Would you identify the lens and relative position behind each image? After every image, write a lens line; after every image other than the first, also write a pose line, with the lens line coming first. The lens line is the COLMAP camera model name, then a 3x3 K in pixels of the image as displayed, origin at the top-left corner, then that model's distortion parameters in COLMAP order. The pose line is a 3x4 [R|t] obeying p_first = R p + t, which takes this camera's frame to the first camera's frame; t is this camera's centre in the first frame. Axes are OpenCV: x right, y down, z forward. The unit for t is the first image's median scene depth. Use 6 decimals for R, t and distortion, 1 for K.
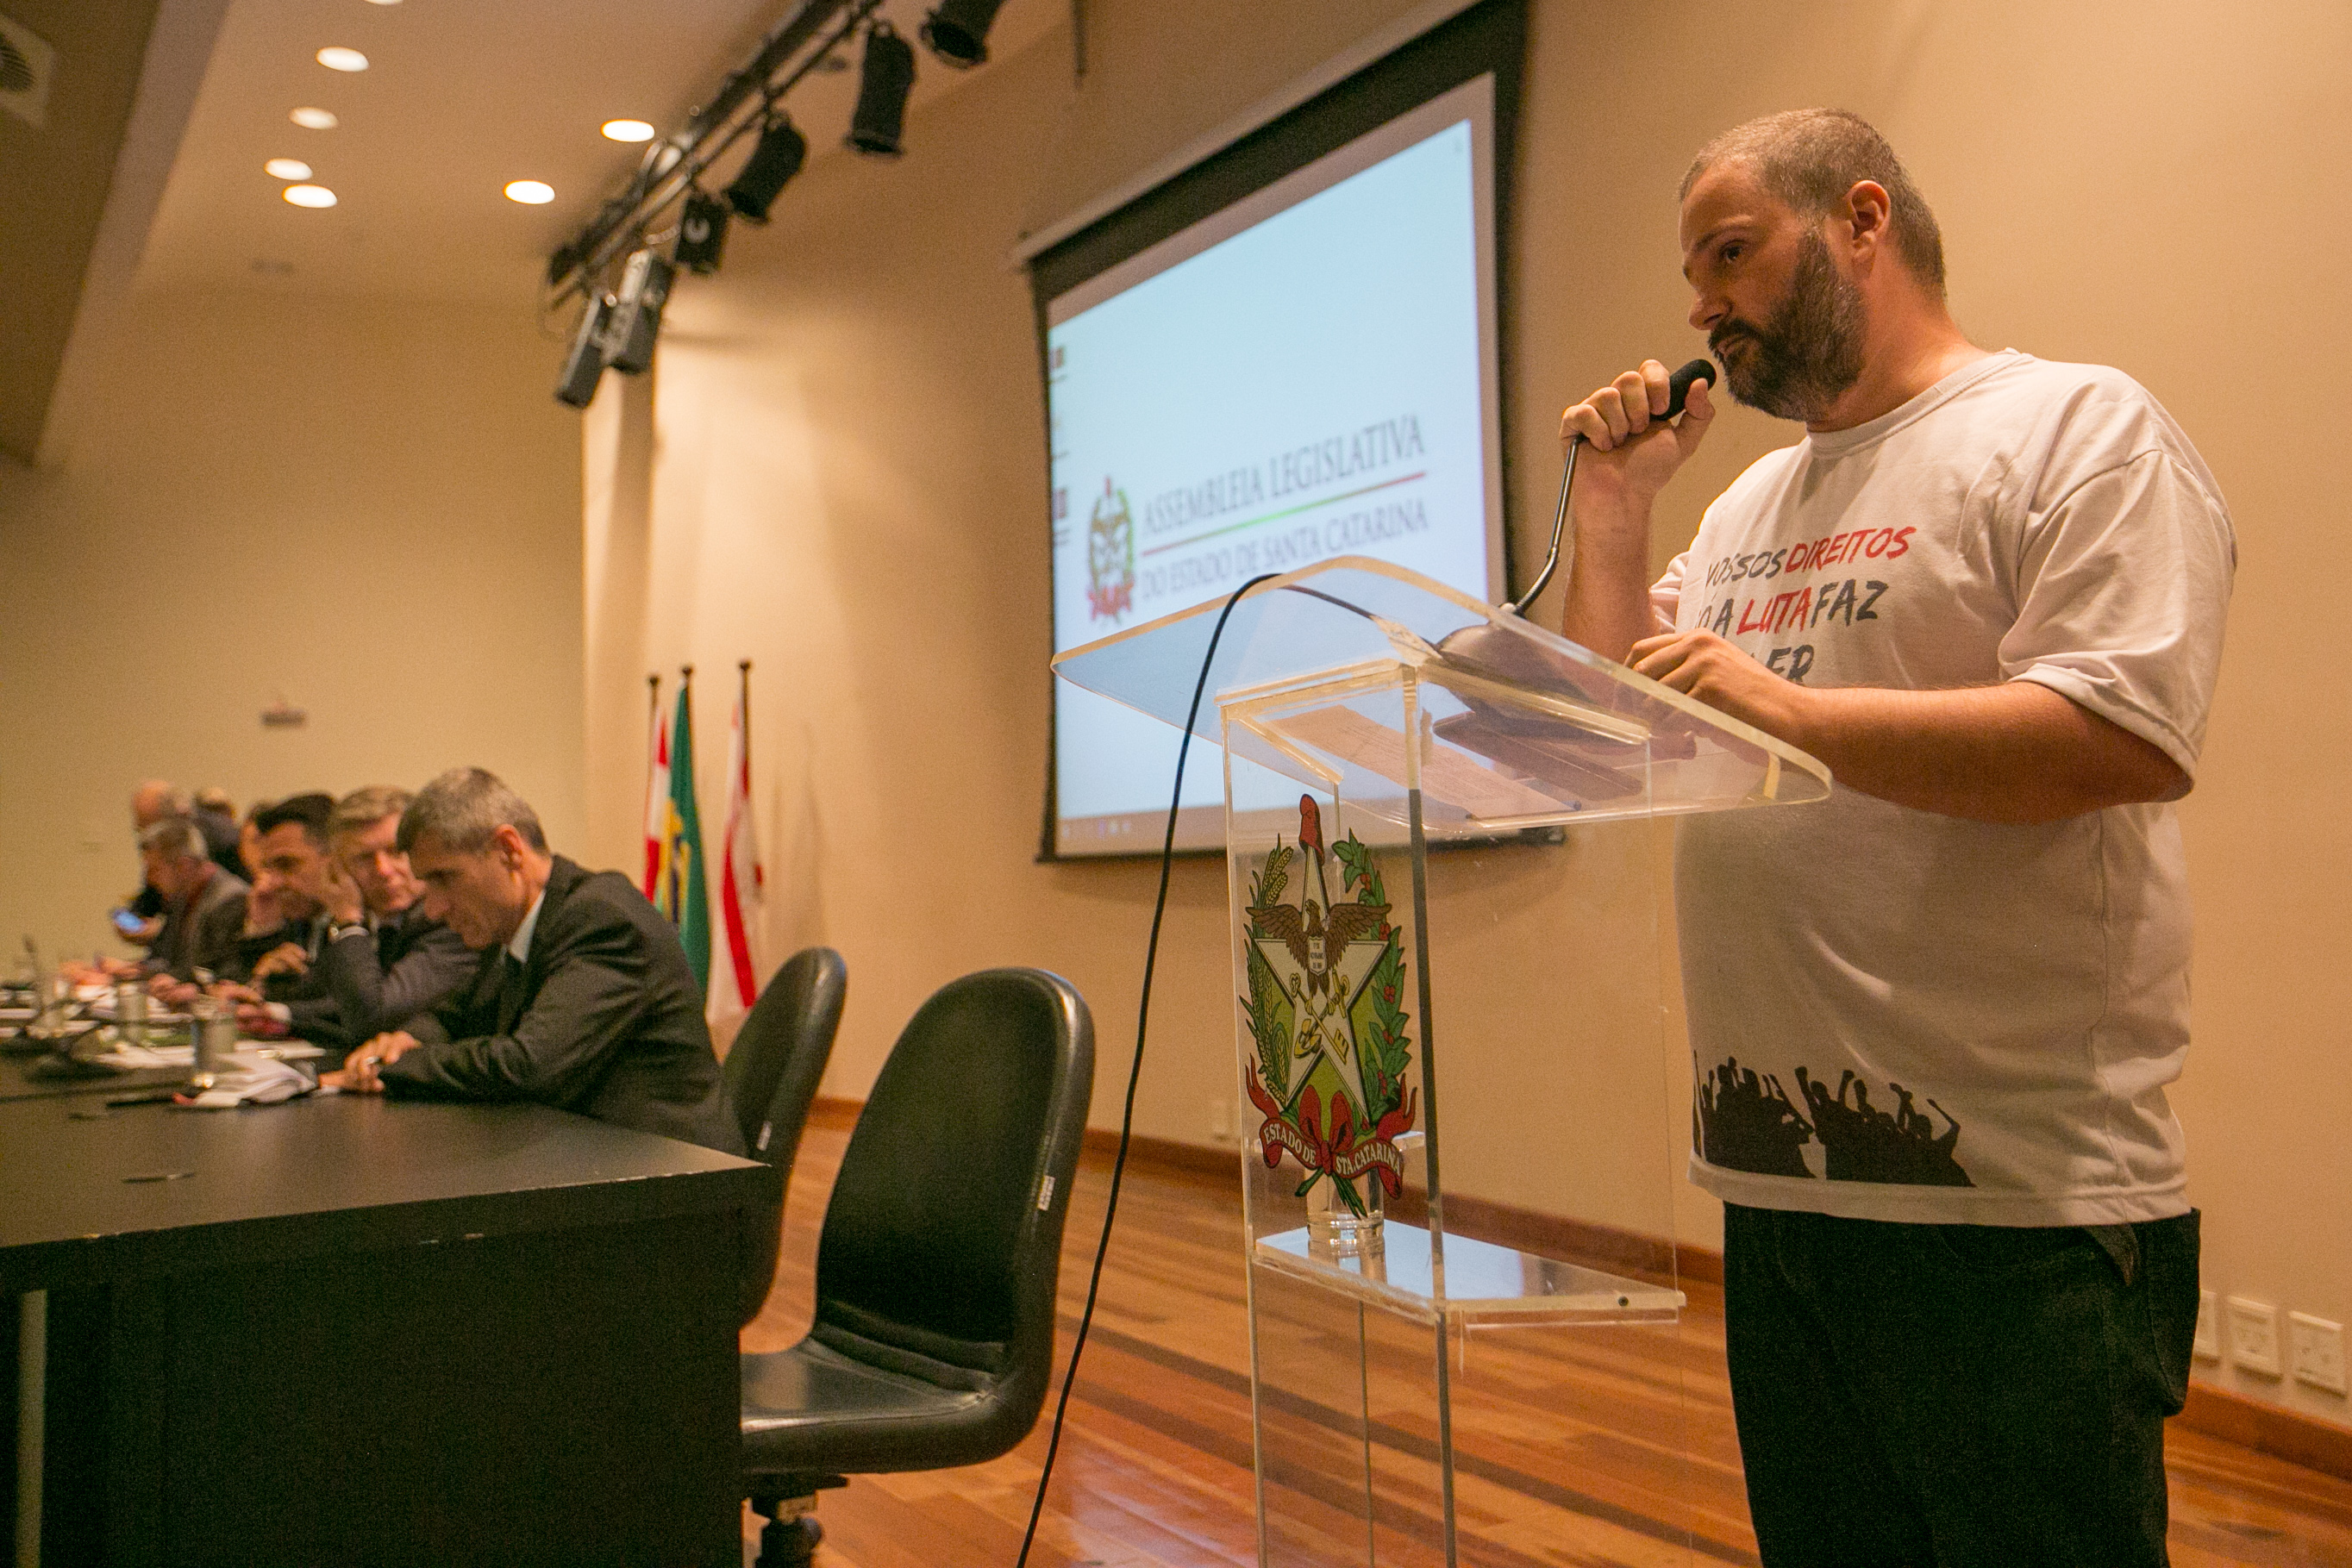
lens RADIAL K [[2247.1, 0, 1176.0], [0, 2247.1, 784.0], [0, 0, 1]] dist [-0.003414, -0.001049]
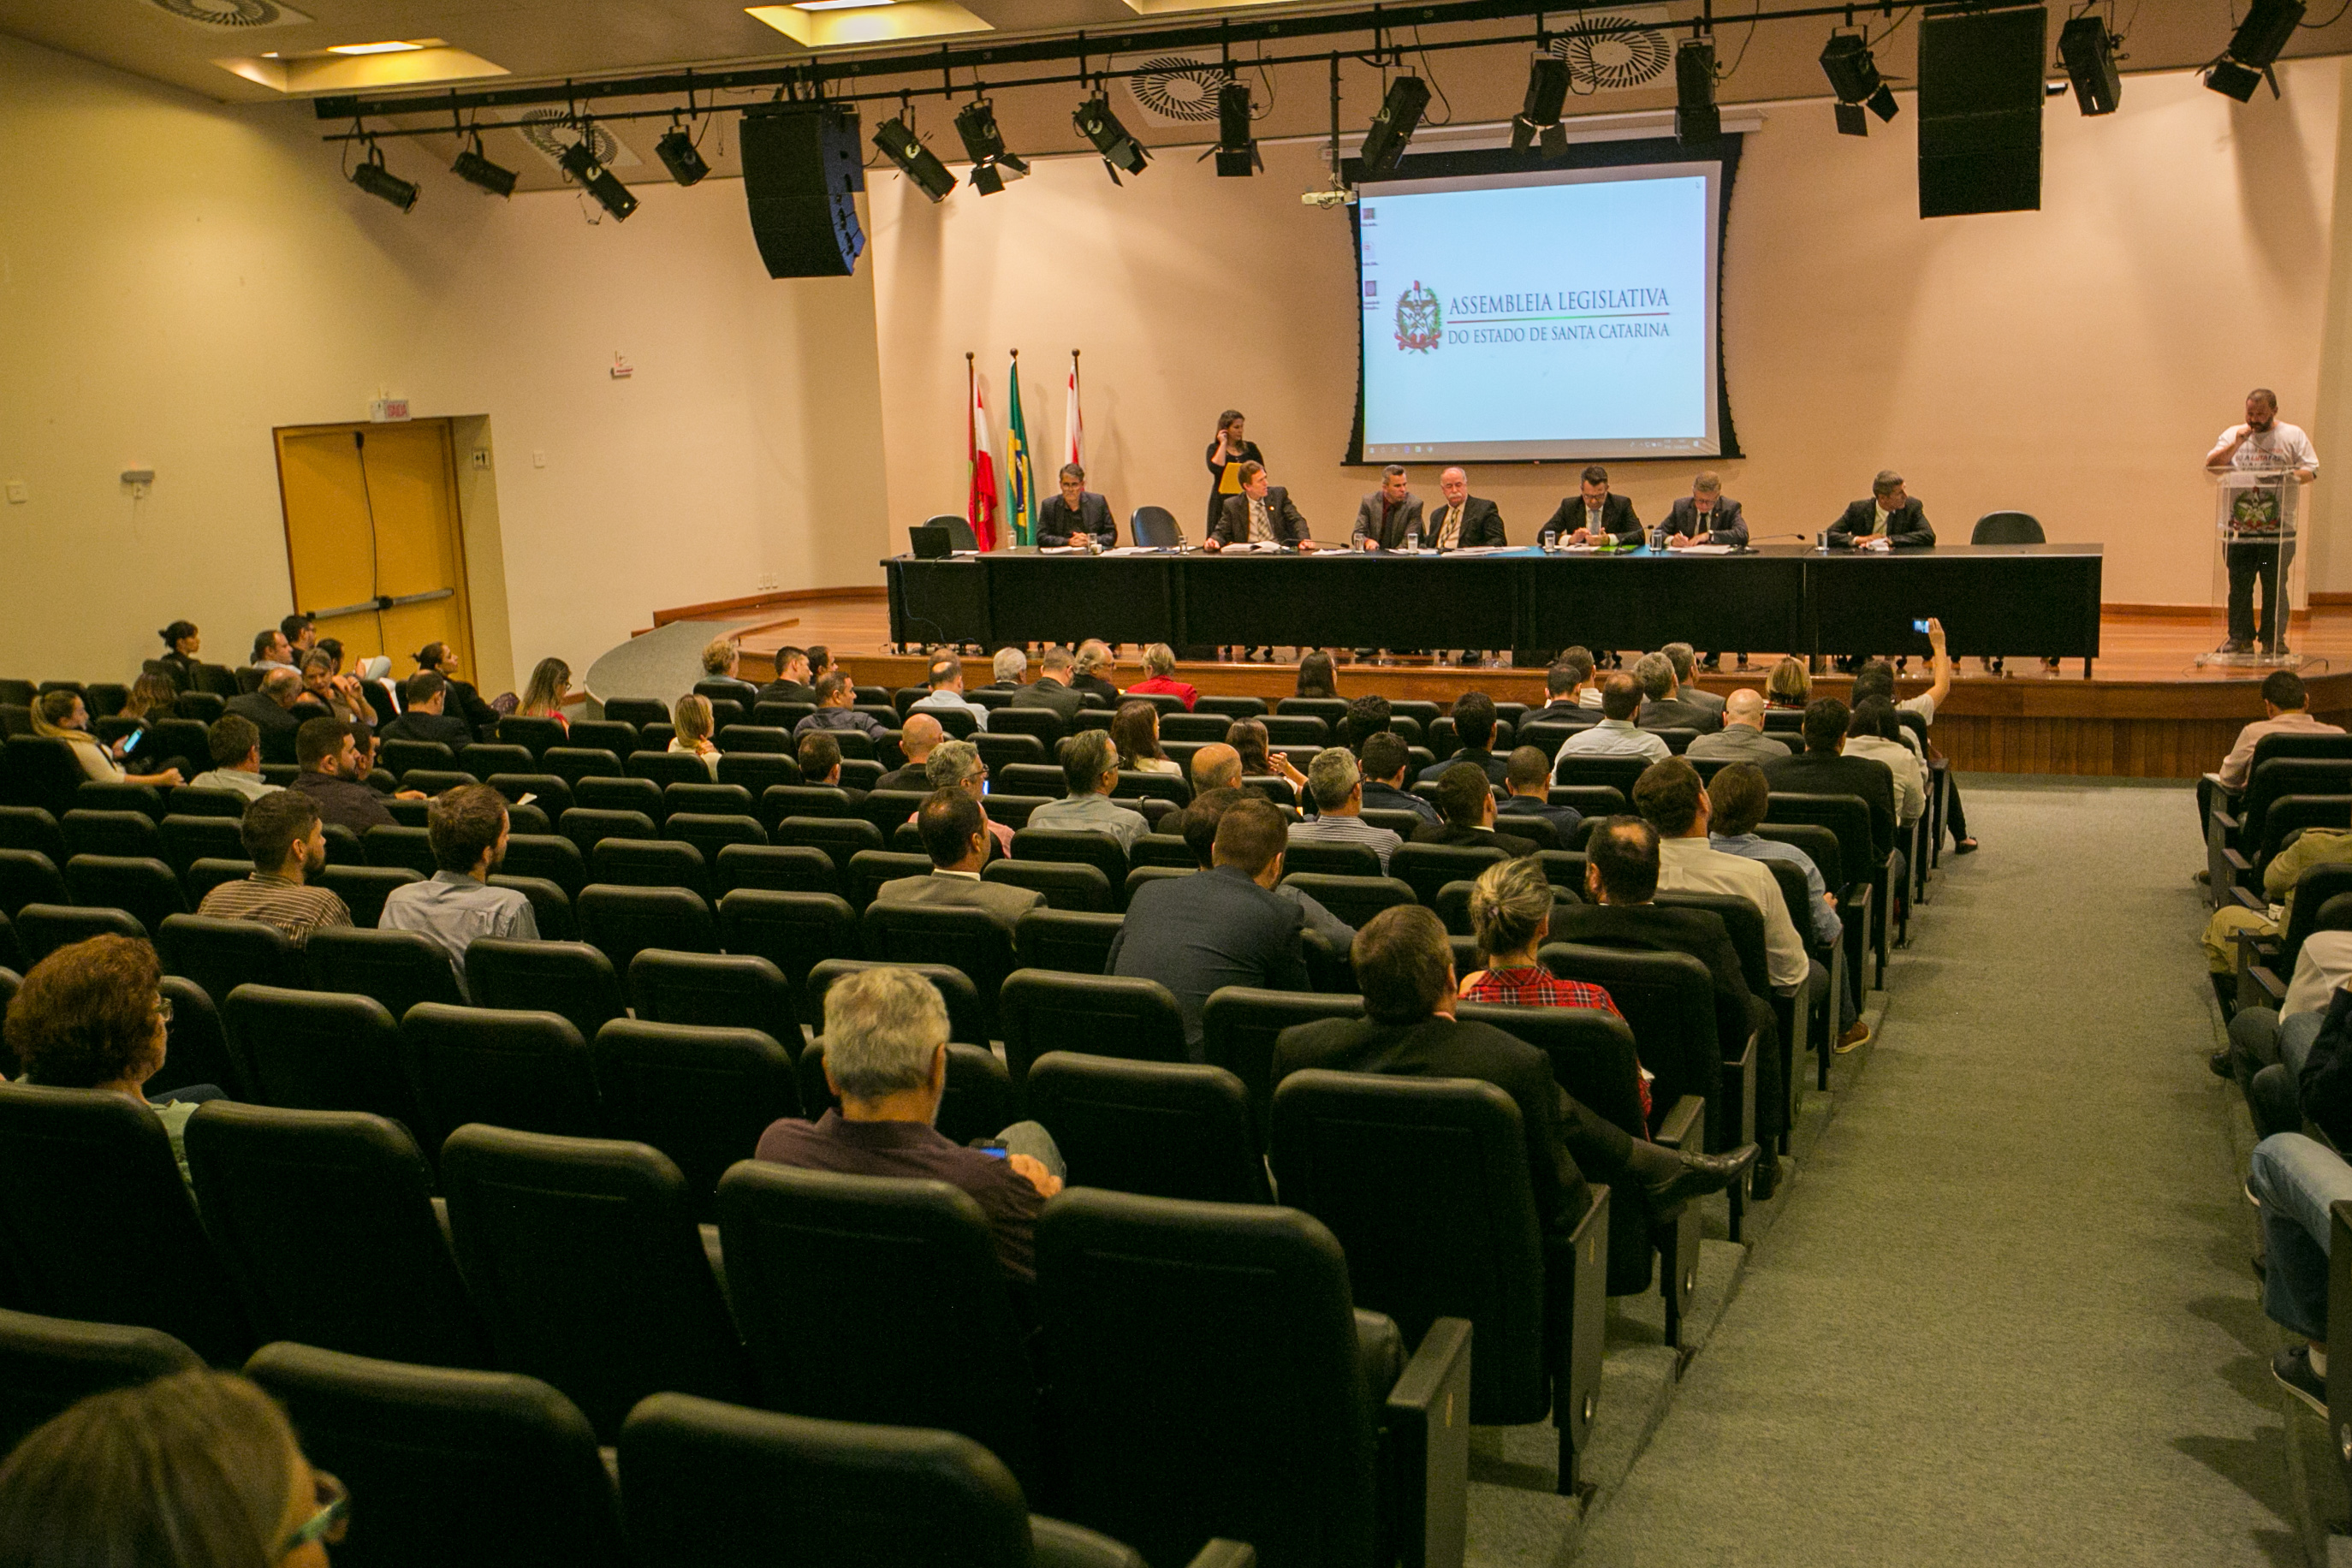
lens RADIAL K [[2335.6, 0, 1176.0], [0, 2335.6, 784.0], [0, 0, 1]] dist [-0.001305, 0.209054]
pose [[0.784385, -0.128731, 0.606768, -1.759908], [-0.007373, 0.976222, 0.216646, -0.164786], [-0.620230, -0.174408, 0.764786, -0.679644]]
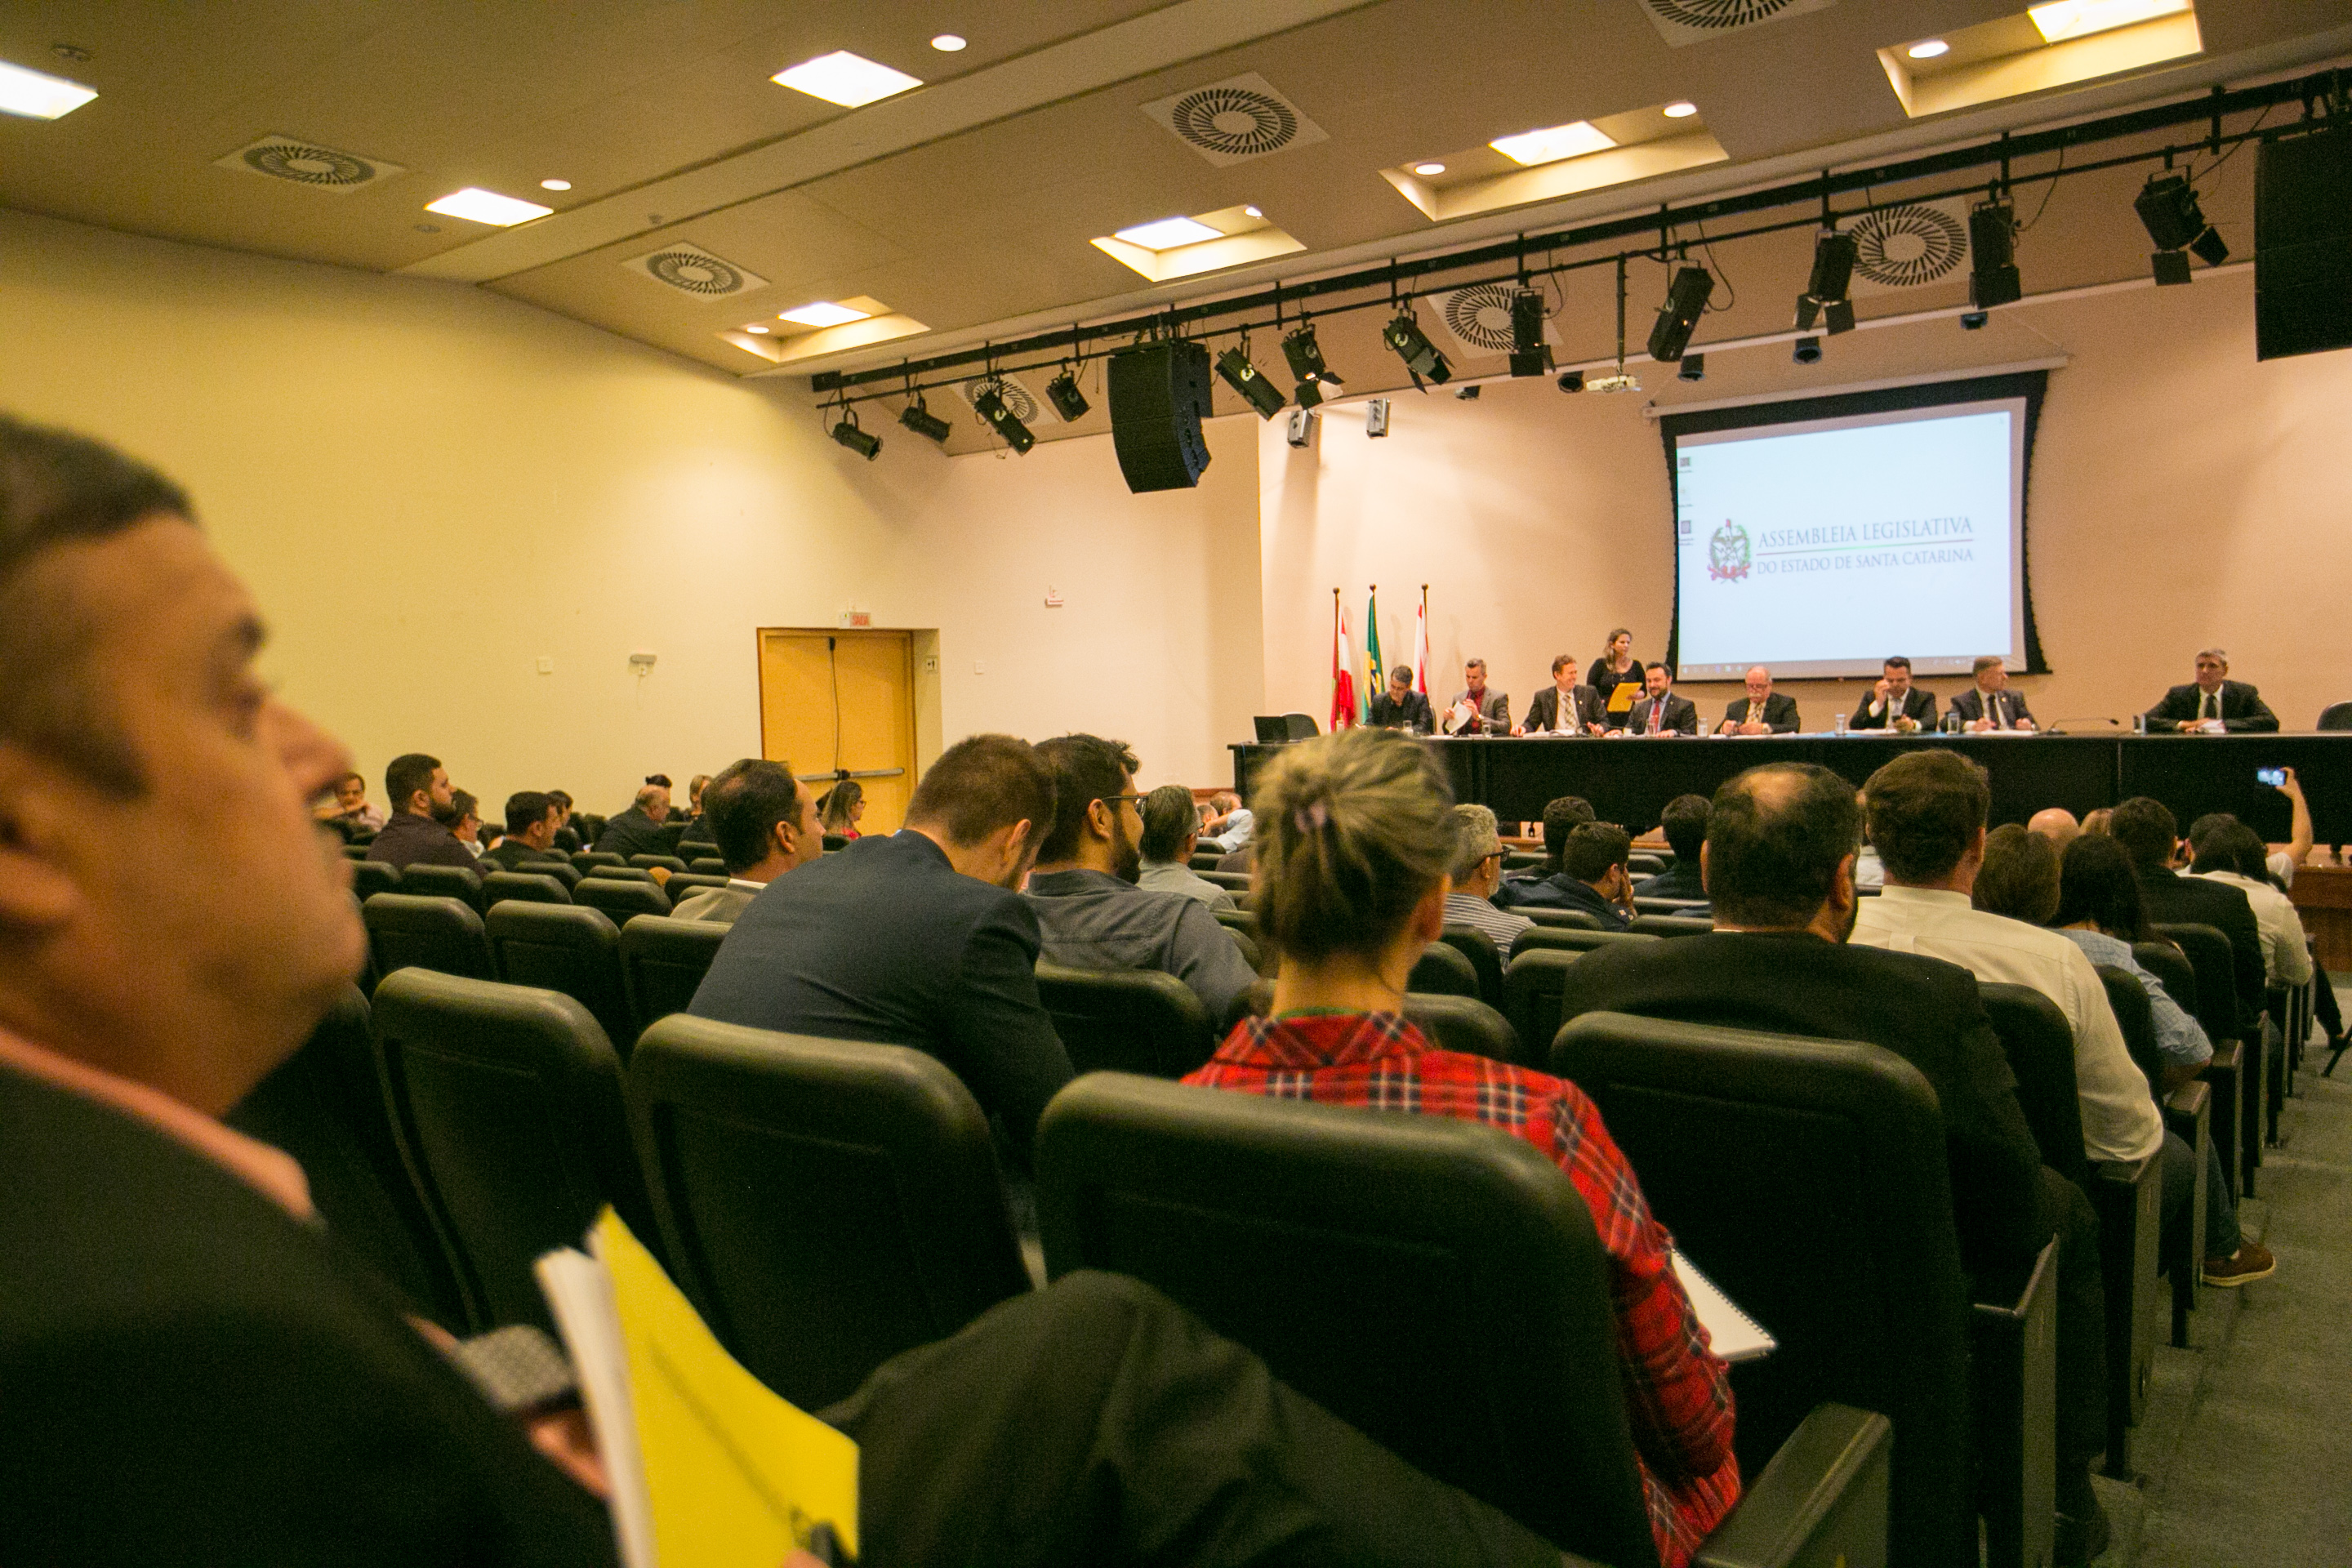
lens RADIAL K [[1649.6, 0, 1176.0], [0, 1649.6, 784.0], [0, 0, 1]] dist [-0.032583, 0.078752]
pose [[0.916106, -0.026424, 0.400064, -1.385178], [-0.011817, 0.995613, 0.092820, -0.014973], [-0.400761, -0.089760, 0.911775, -0.400252]]
